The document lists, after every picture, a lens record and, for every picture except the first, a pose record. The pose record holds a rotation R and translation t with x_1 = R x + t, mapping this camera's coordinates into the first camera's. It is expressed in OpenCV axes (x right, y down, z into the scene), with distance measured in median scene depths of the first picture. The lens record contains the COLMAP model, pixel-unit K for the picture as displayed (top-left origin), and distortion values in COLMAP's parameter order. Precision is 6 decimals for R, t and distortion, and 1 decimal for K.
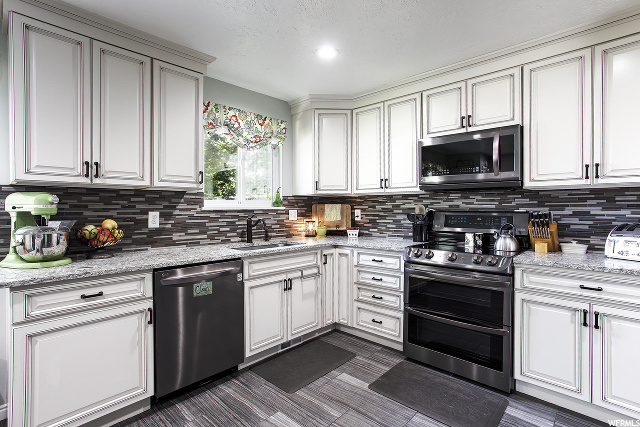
lens RADIAL K [[327.6, 0, 320.0], [0, 327.6, 213.5], [0, 0, 1]] dist [0.003200, 0.001004]
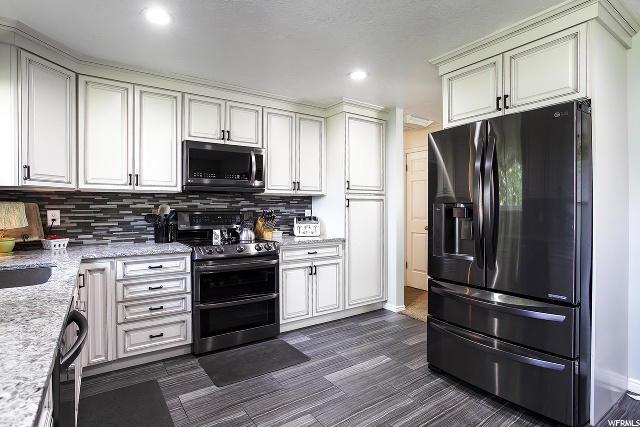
lens RADIAL K [[326.4, 0, 318.8], [0, 326.4, 216.3], [0, 0, 1]] dist [-0.003072, -0.000104]
pose [[0.227377, -0.019933, 0.973603, -0.582056], [0.021694, 0.999646, 0.015400, 0.002989], [-0.973565, 0.017620, 0.227729, 0.370977]]
